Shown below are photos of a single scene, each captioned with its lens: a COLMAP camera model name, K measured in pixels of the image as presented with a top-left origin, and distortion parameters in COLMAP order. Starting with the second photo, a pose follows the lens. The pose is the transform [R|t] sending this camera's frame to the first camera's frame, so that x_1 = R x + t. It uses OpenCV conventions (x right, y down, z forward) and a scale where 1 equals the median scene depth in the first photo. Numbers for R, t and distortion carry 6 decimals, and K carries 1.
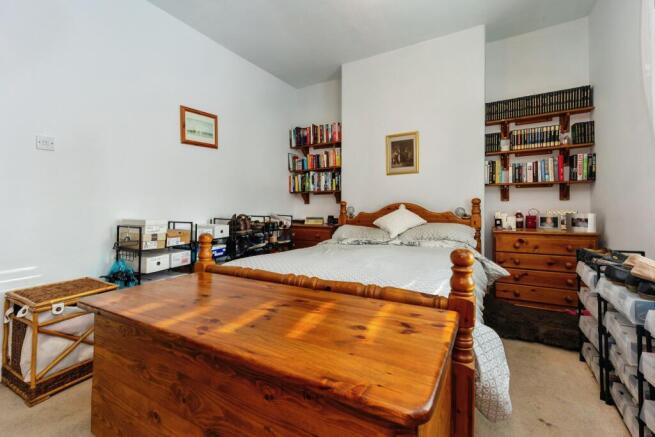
lens RADIAL K [[288.6, 0, 328.7], [0, 288.6, 203.1], [0, 0, 1]] dist [-0.000717, -0.000050]
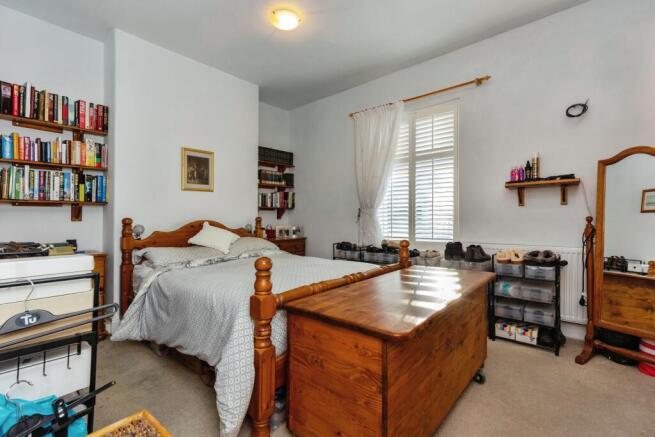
lens RADIAL K [[289.0, 0, 327.8], [0, 289.0, 221.2], [0, 0, 1]] dist [-0.000499, -0.000097]
pose [[0.211174, 0.005042, 0.977435, -0.623029], [0.003663, 0.999976, -0.005950, 0.009156], [-0.977442, 0.004837, 0.211151, 0.369317]]
